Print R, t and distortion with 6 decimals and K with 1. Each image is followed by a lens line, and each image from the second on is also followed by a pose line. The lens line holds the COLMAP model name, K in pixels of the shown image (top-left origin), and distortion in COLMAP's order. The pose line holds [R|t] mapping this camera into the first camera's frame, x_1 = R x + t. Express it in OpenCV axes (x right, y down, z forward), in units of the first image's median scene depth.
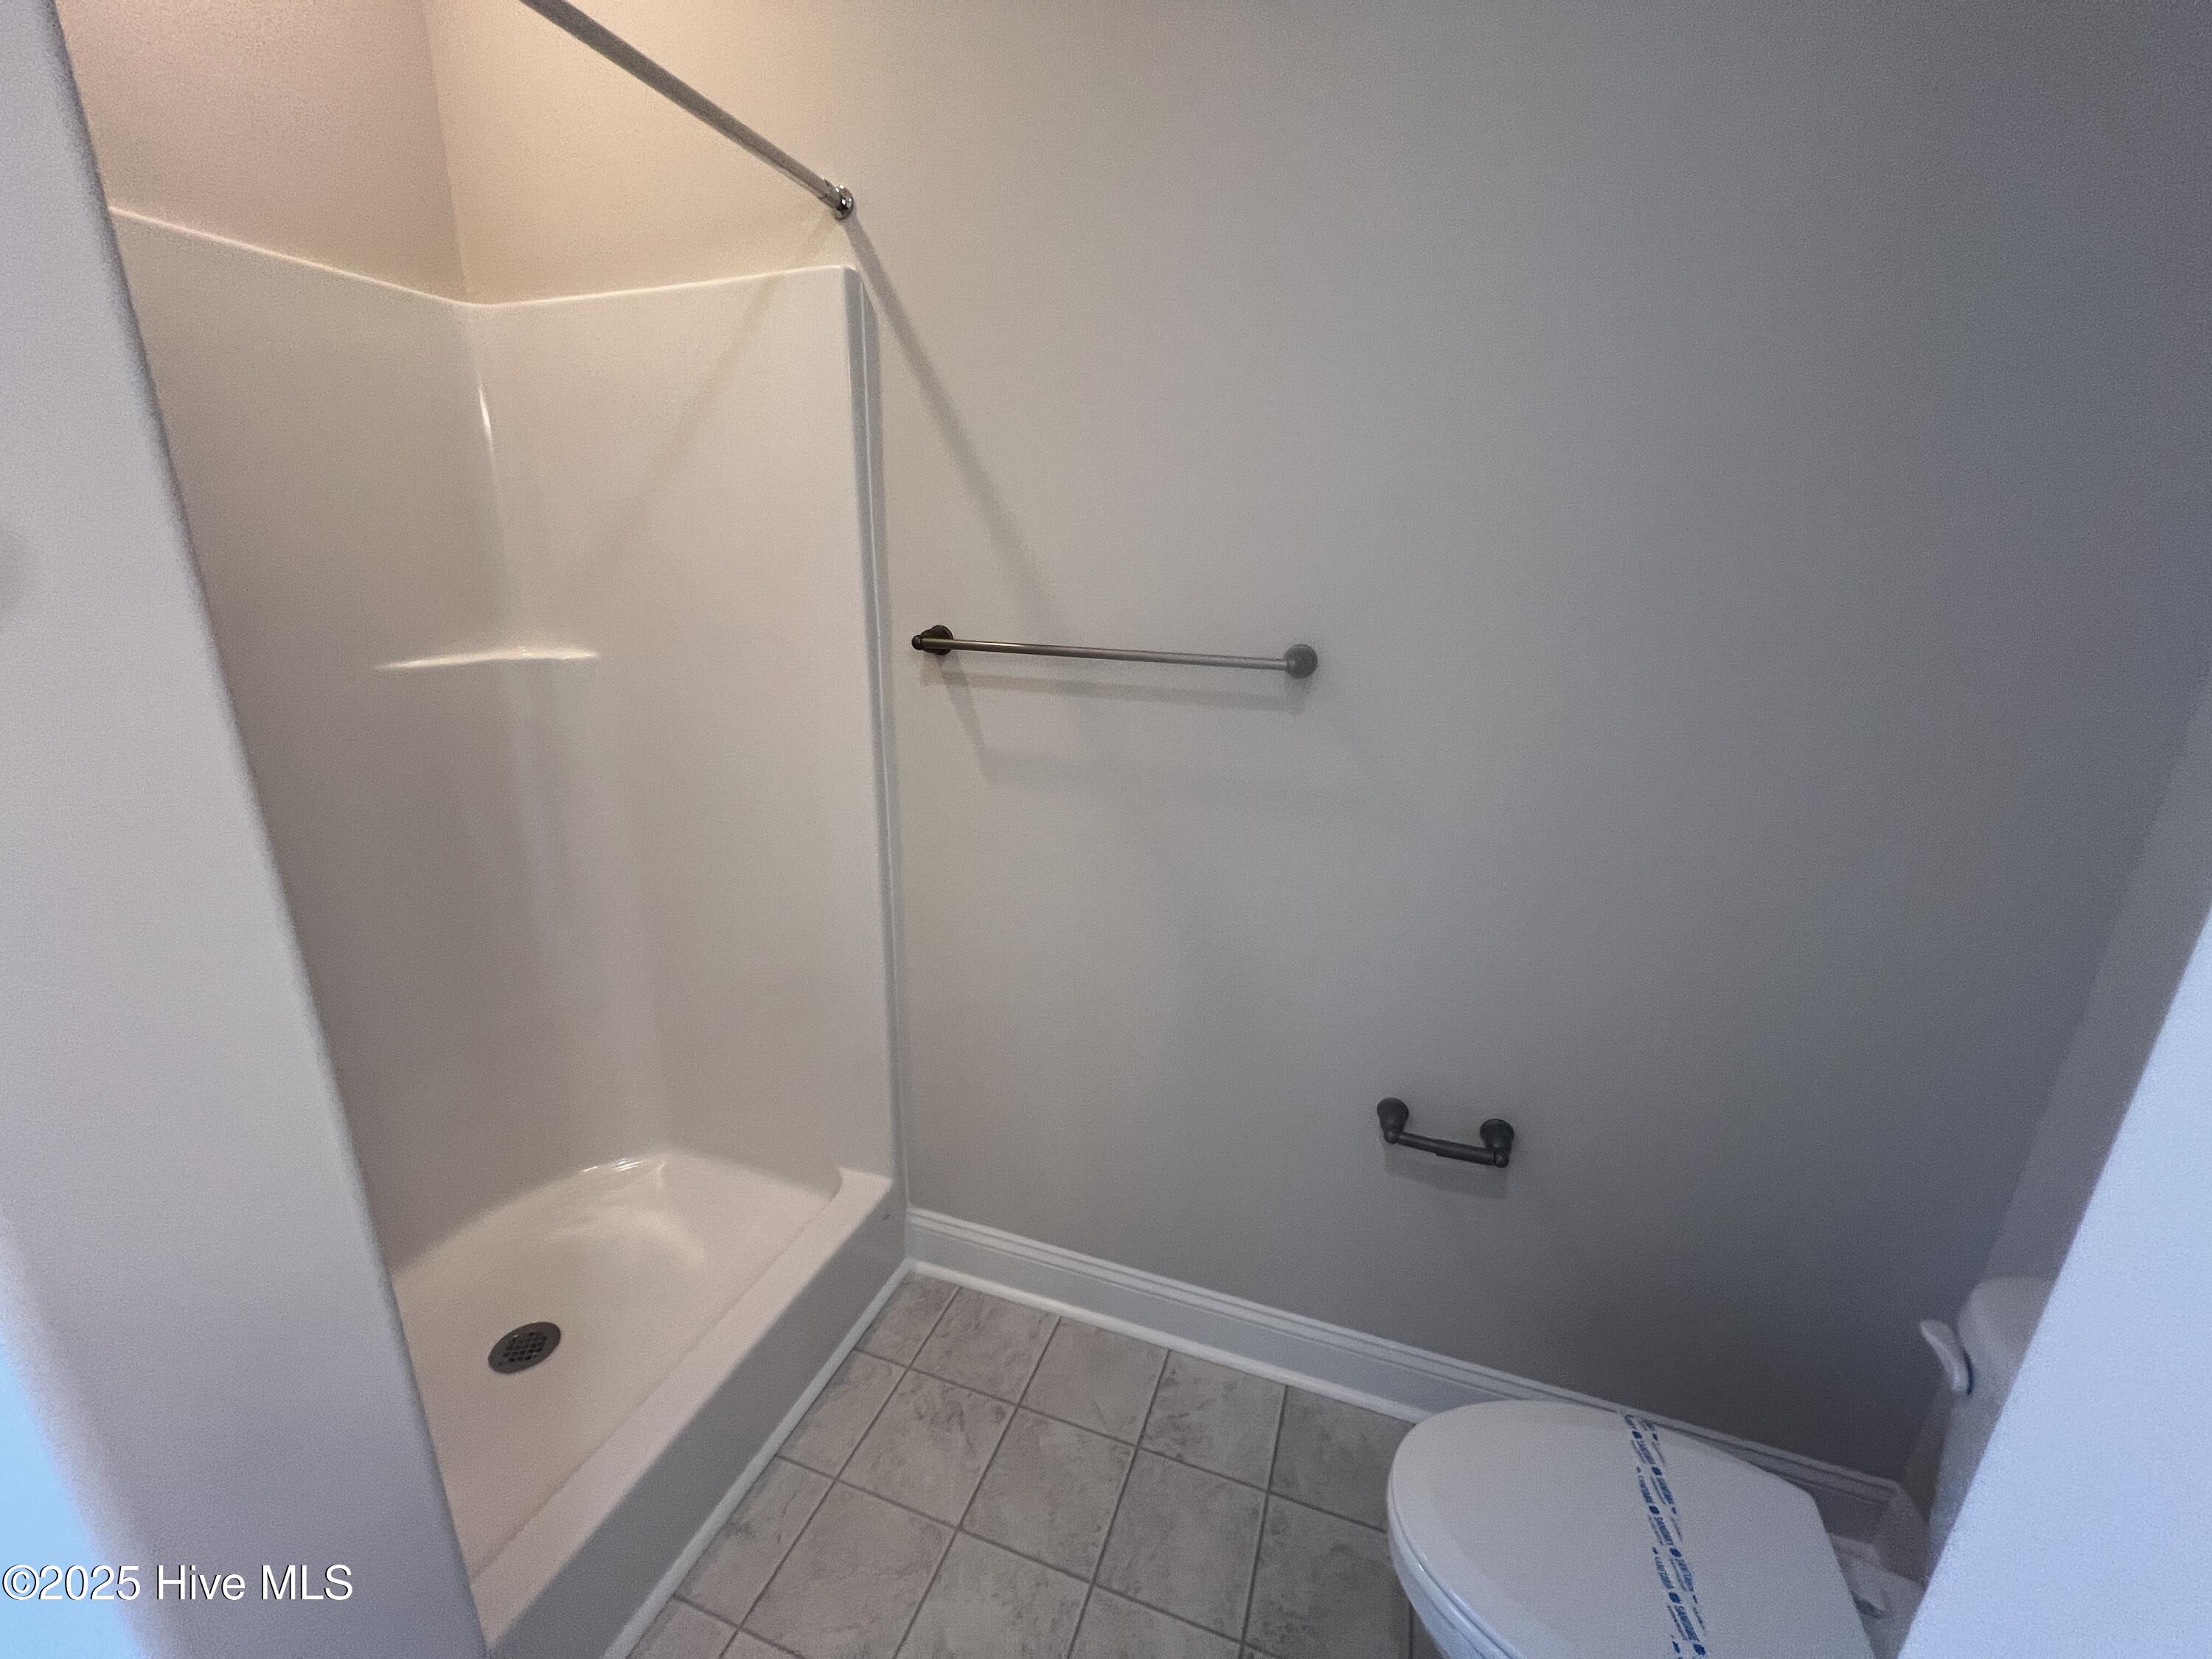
lens RADIAL K [[886.9, 0, 1106.0], [0, 886.9, 829.5], [0, 0, 1]] dist [-0.000289, 0.000123]
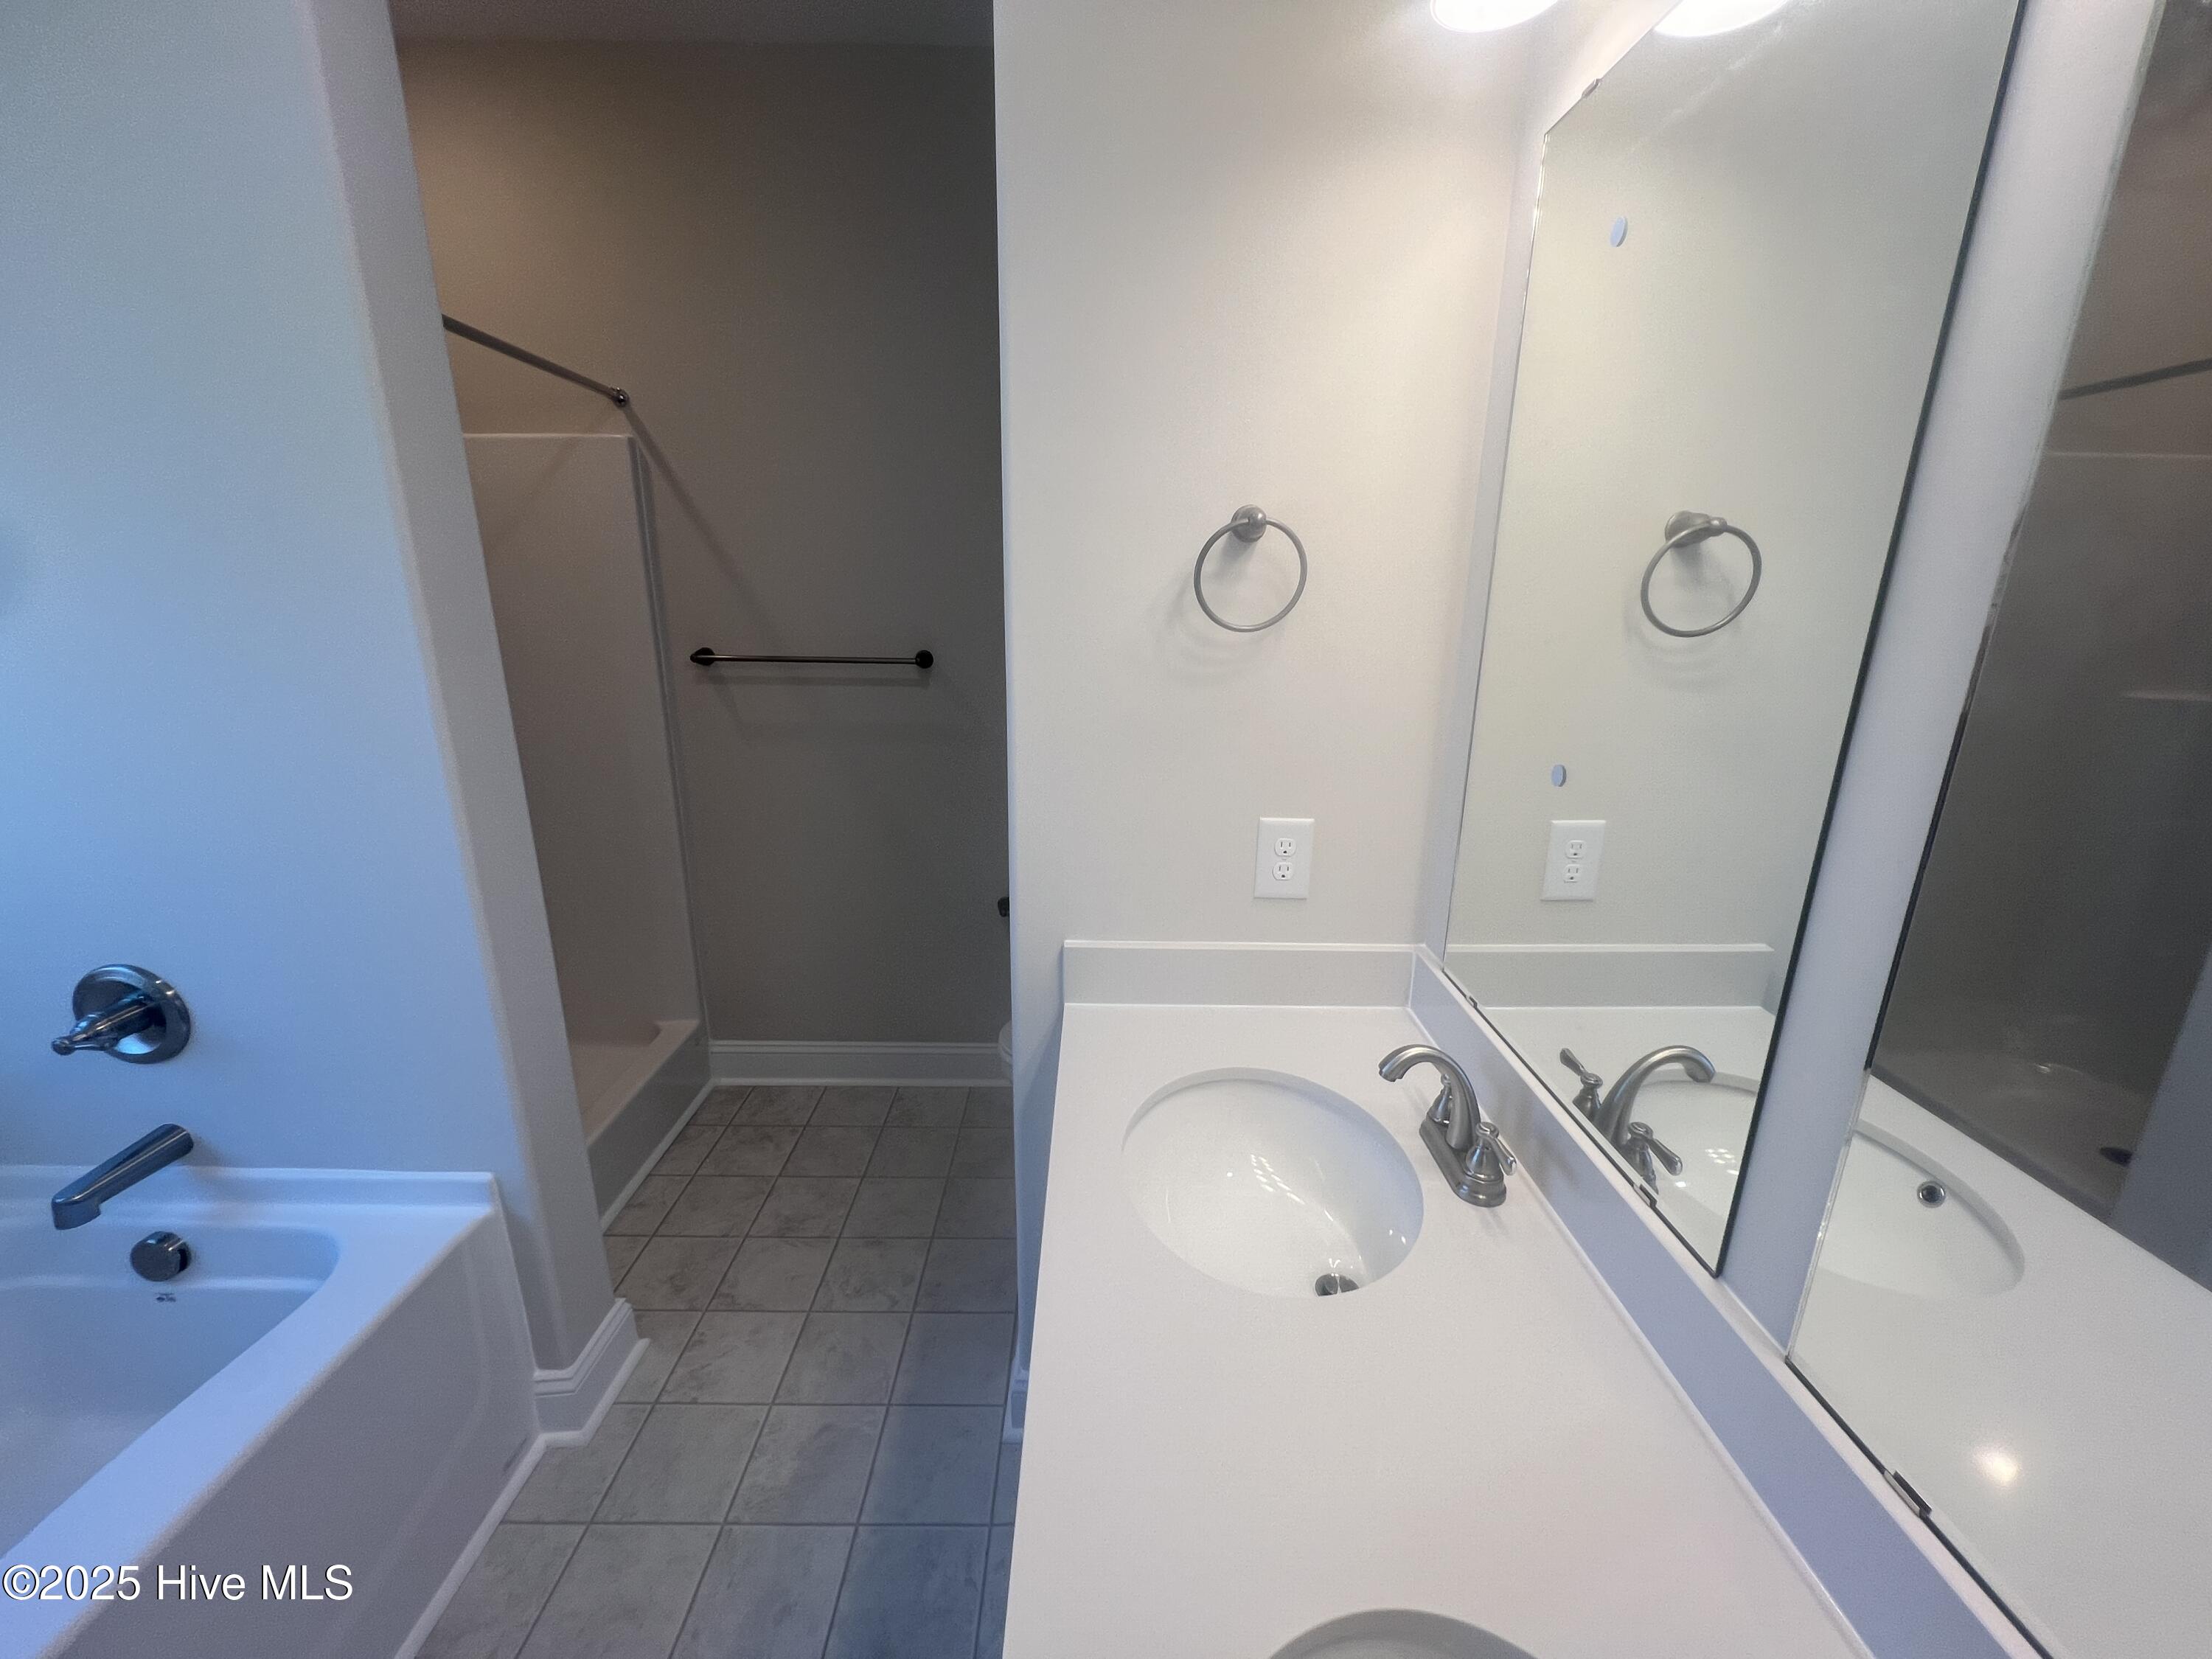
lens RADIAL K [[889.0, 0, 1106.0], [0, 889.0, 829.5], [0, 0, 1]] dist [-0.000110, -0.000162]
pose [[0.941164, -0.102866, 0.321915, -0.054038], [0.108304, 0.994117, 0.001022, 0.184558], [-0.320127, 0.033903, 0.946768, -0.785554]]
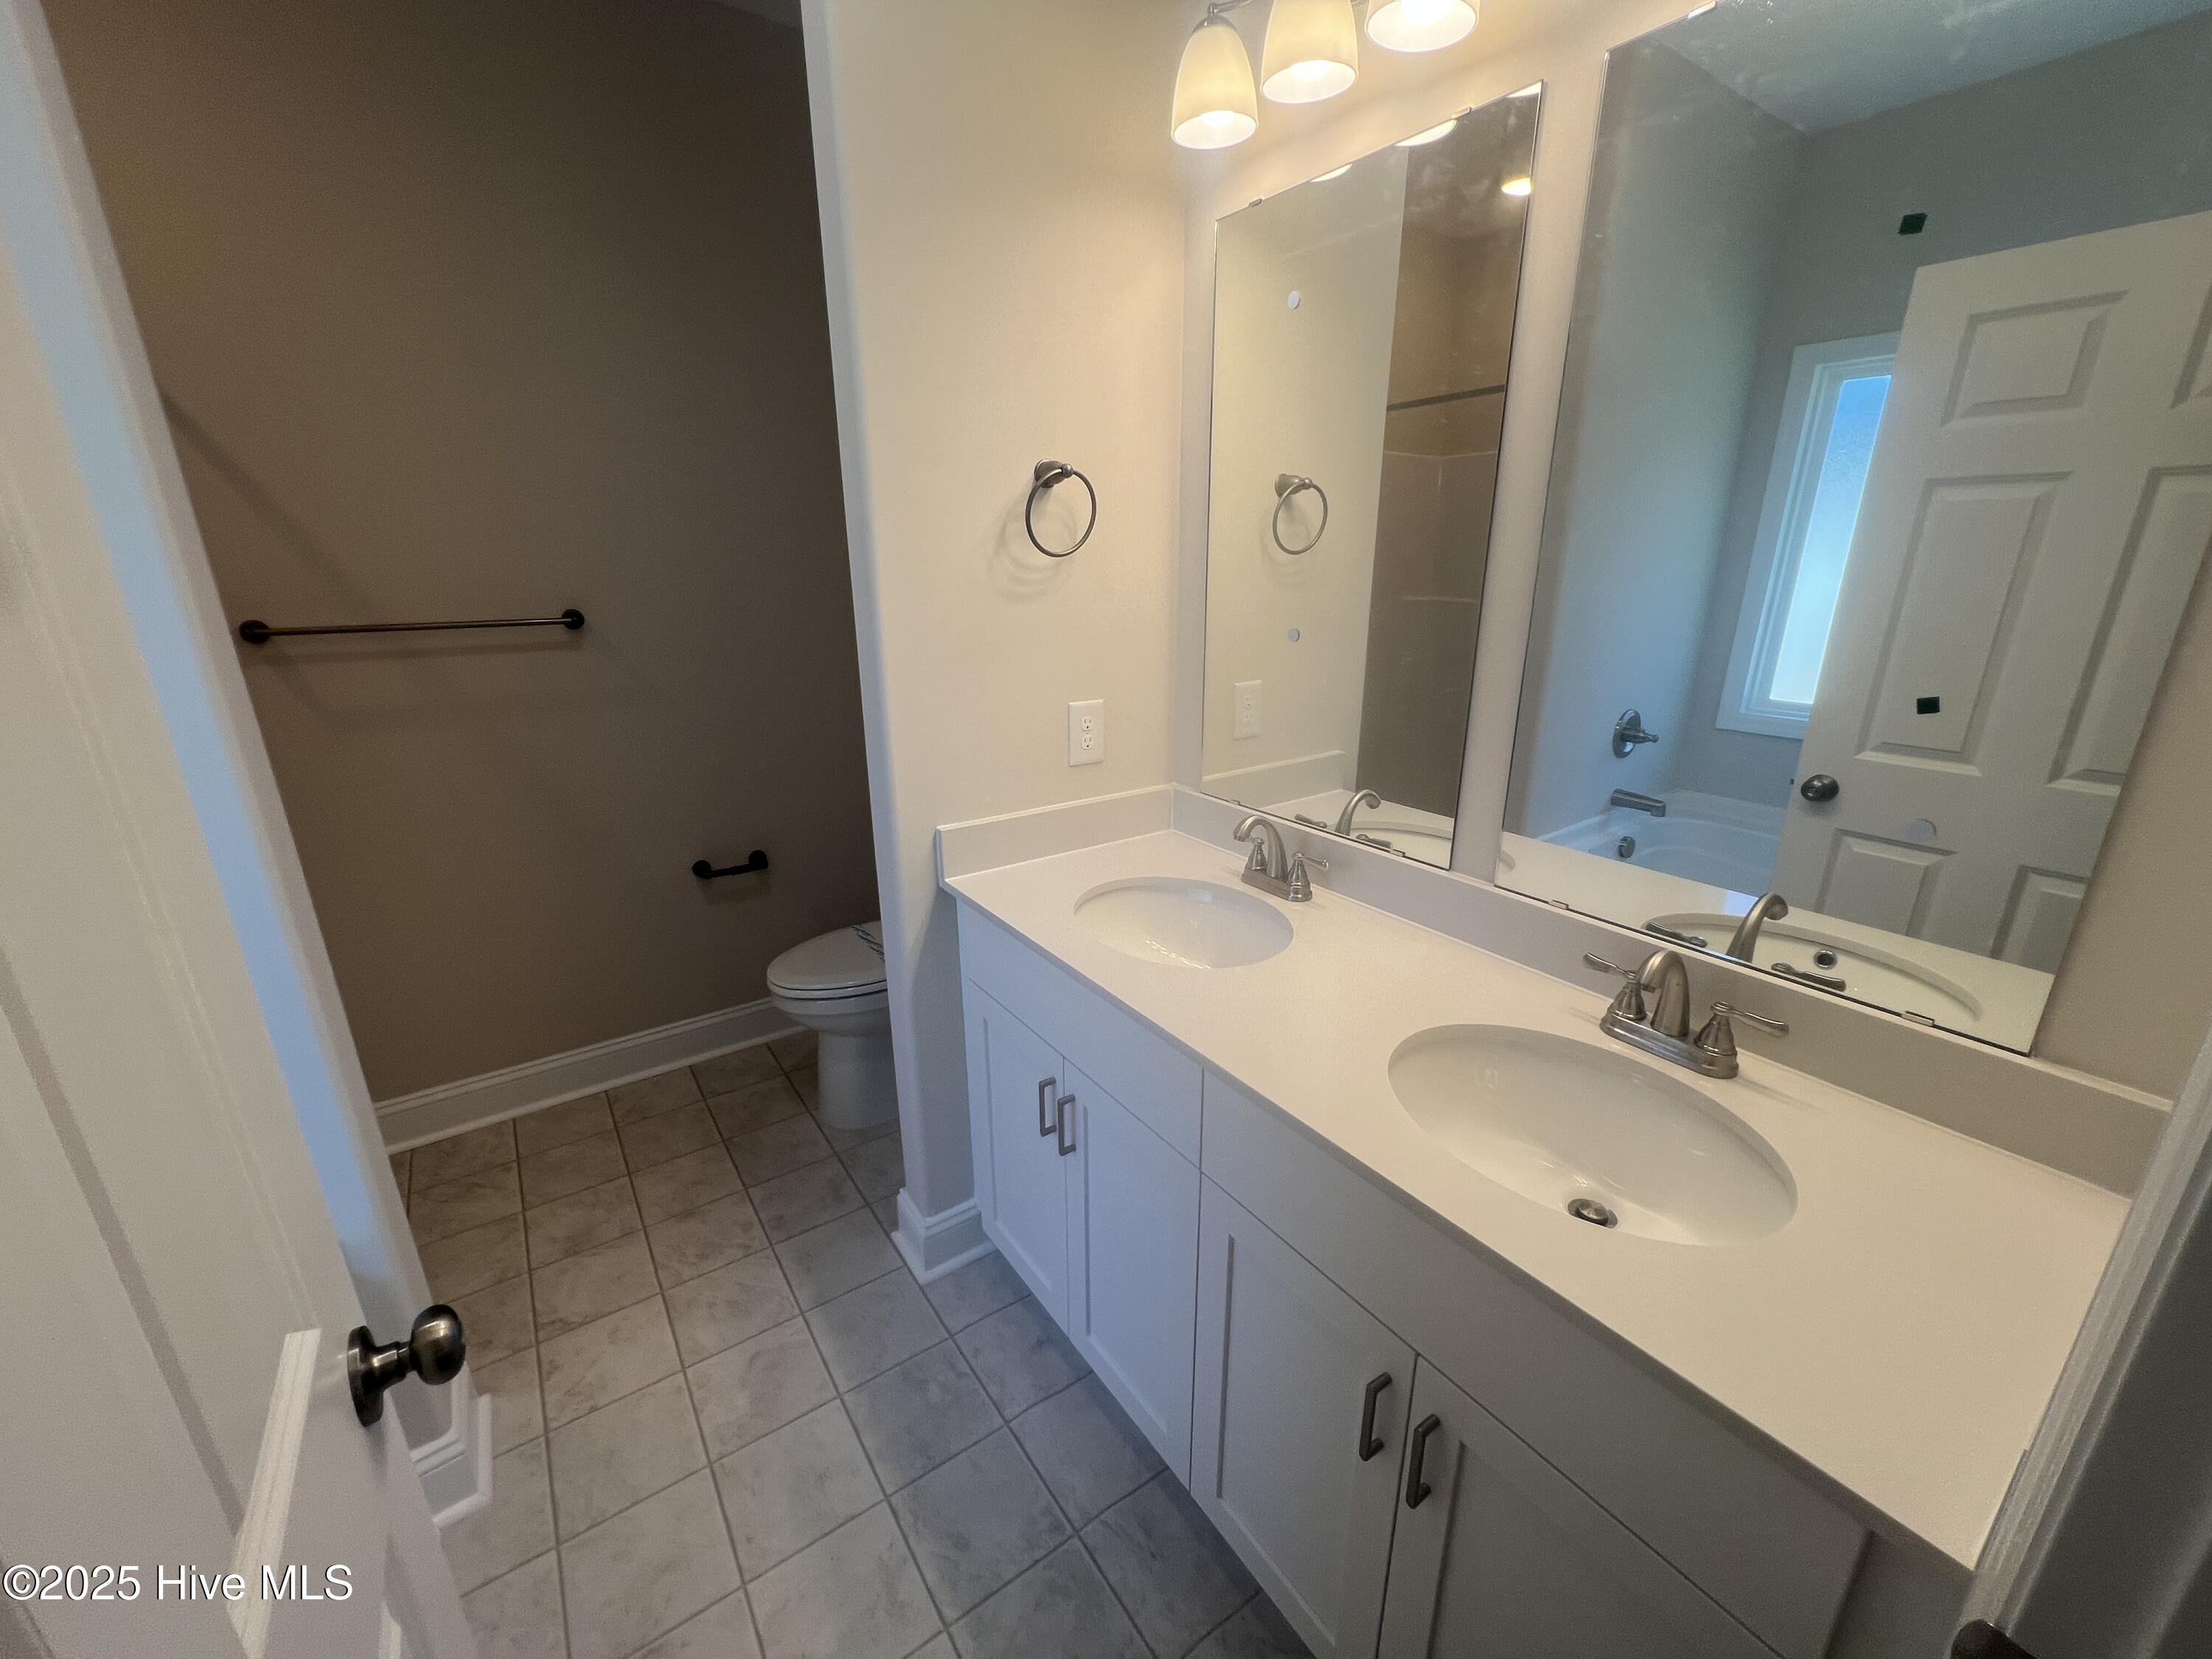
lens RADIAL K [[884.5, 0, 1106.0], [0, 884.5, 829.5], [0, 0, 1]] dist [-0.009267, -0.000130]
pose [[0.576986, -0.269377, 0.771053, -0.542496], [0.254764, 0.956304, 0.143454, 0.195697], [-0.776004, 0.113665, 0.620401, -0.725397]]
